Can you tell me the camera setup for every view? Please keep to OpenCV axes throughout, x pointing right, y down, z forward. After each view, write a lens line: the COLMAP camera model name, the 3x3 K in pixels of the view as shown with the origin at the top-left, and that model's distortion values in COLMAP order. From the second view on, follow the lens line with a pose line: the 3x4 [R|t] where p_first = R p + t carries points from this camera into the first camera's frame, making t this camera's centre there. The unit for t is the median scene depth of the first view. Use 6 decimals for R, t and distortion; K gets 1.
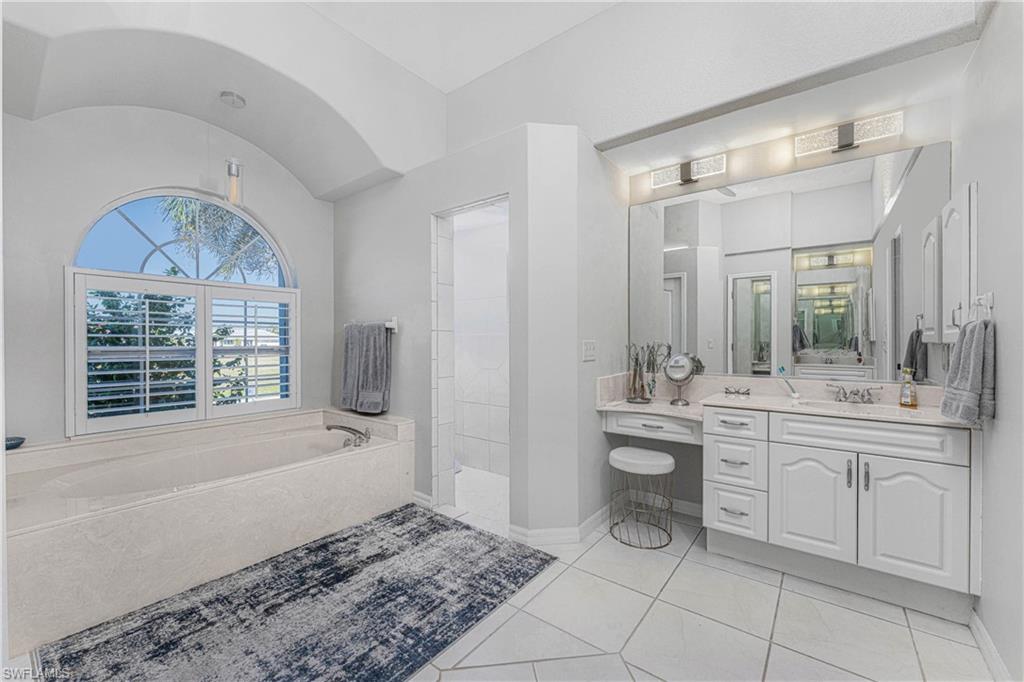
lens RADIAL K [[412.3, 0, 507.7], [0, 412.3, 342.4], [0, 0, 1]] dist [-0.000087, 0.000127]
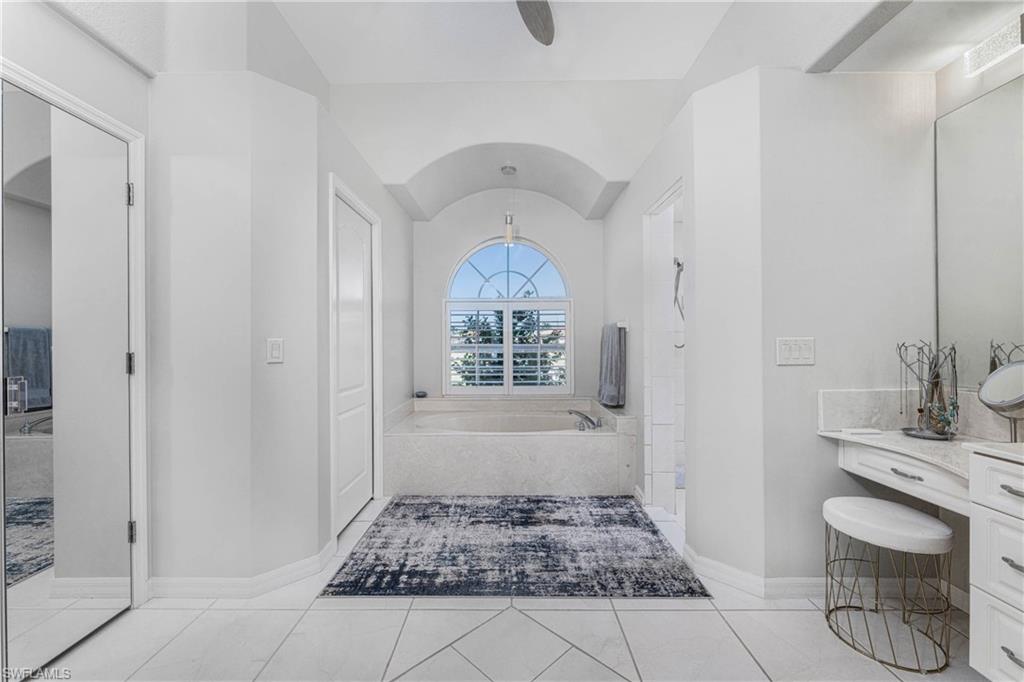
lens RADIAL K [[412.3, 0, 510.7], [0, 412.3, 340.0], [0, 0, 1]] dist [-0.000087, 0.000127]
pose [[0.615729, -0.001597, -0.787956, 0.527221], [-0.004950, 0.999970, -0.005894, 0.006886], [0.787942, 0.007529, 0.615703, 0.155135]]
